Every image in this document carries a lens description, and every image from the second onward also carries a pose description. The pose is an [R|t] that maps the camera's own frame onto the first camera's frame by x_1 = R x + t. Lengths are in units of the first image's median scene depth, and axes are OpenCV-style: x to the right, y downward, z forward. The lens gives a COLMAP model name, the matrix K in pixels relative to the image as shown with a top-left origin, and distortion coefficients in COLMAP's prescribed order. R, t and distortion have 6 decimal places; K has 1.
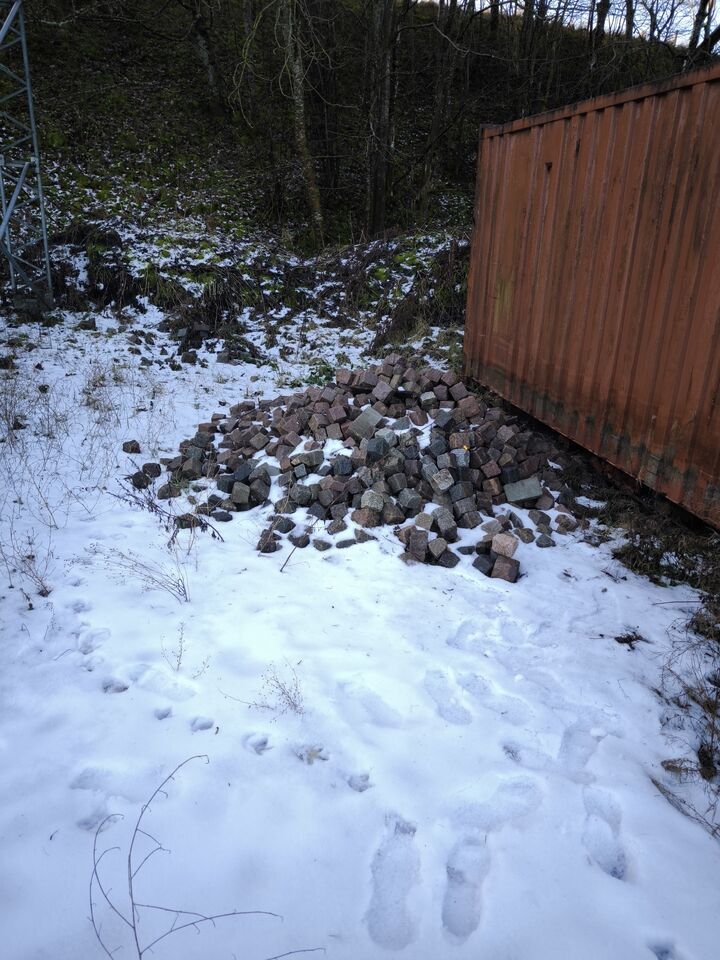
lens RADIAL K [[659.2, 0, 356.0], [0, 659.2, 478.6], [0, 0, 1]] dist [0.035738, -0.028737]
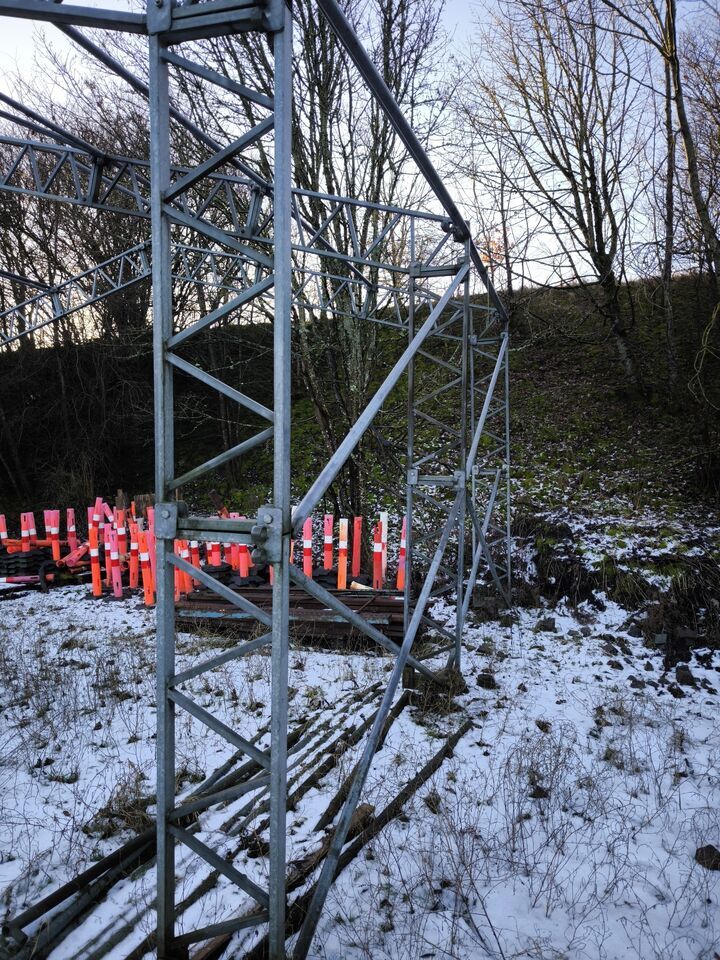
lens RADIAL K [[657.7, 0, 364.1], [0, 657.7, 482.0], [0, 0, 1]] dist [0.024337, -0.004528]
pose [[0.867307, -0.074205, -0.492212, -0.143433], [-0.114463, 0.932597, -0.342289, -0.067793], [0.484435, 0.353209, 0.800354, 0.069546]]
